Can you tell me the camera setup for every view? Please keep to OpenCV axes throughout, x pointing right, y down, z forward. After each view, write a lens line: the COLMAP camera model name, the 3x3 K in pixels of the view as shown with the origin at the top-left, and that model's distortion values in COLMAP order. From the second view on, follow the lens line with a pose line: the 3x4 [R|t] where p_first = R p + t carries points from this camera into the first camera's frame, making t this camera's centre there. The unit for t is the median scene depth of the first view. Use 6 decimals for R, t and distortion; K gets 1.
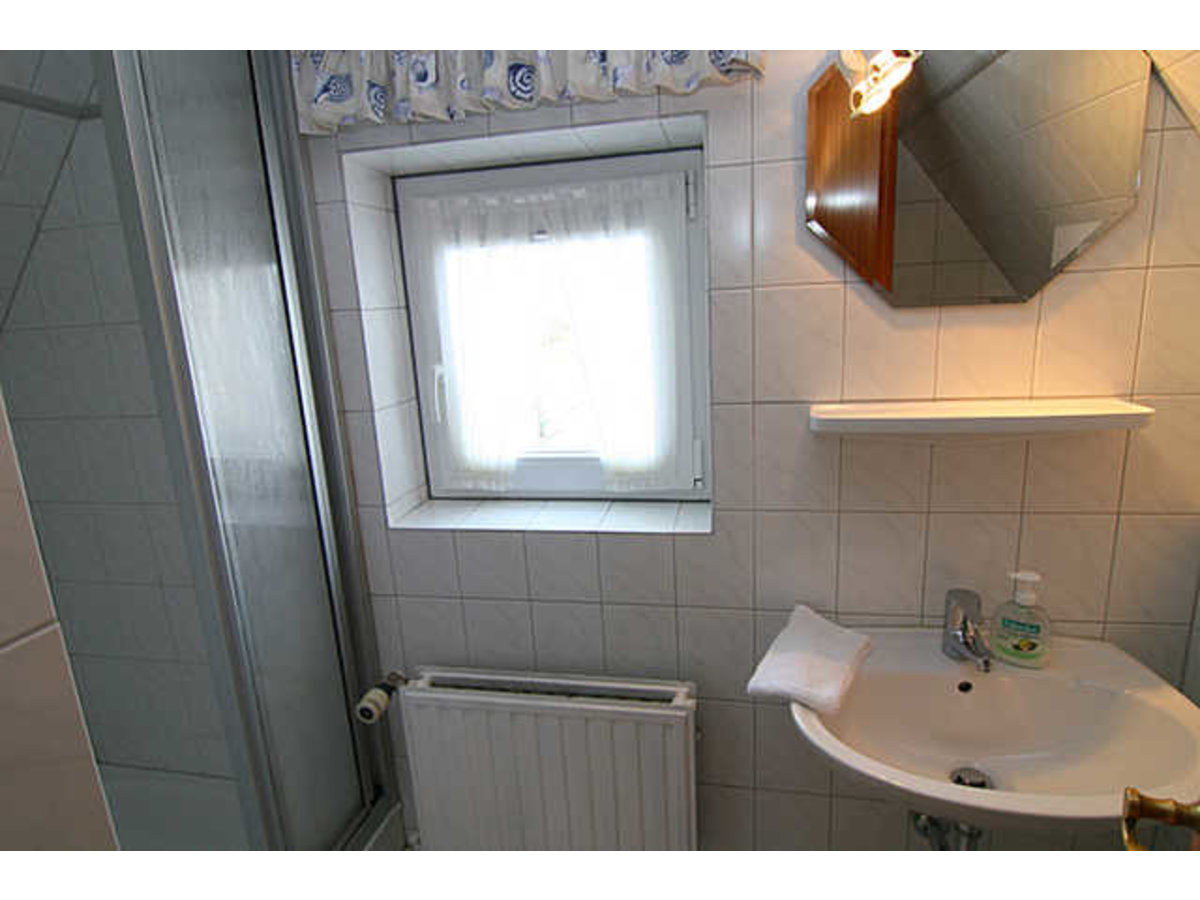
lens RADIAL K [[672.6, 0, 600.0], [0, 672.6, 450.0], [0, 0, 1]] dist [-0.001426, -0.000436]
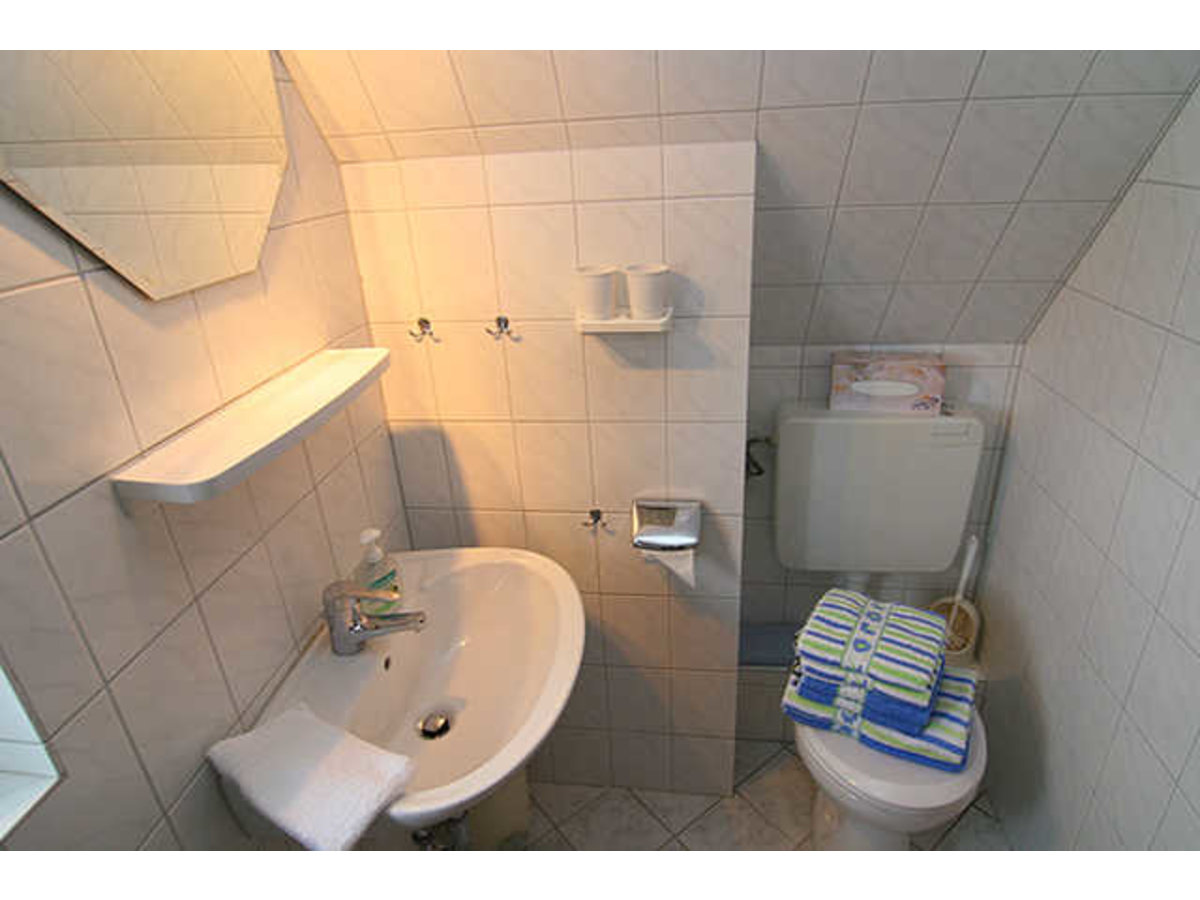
lens RADIAL K [[693.9, 0, 600.0], [0, 693.9, 450.0], [0, 0, 1]] dist [-0.000910, -0.000365]
pose [[-0.072850, -0.362591, 0.929097, -0.305455], [0.275464, 0.888019, 0.368159, -0.208077], [-0.958547, 0.282753, 0.035189, 0.574368]]
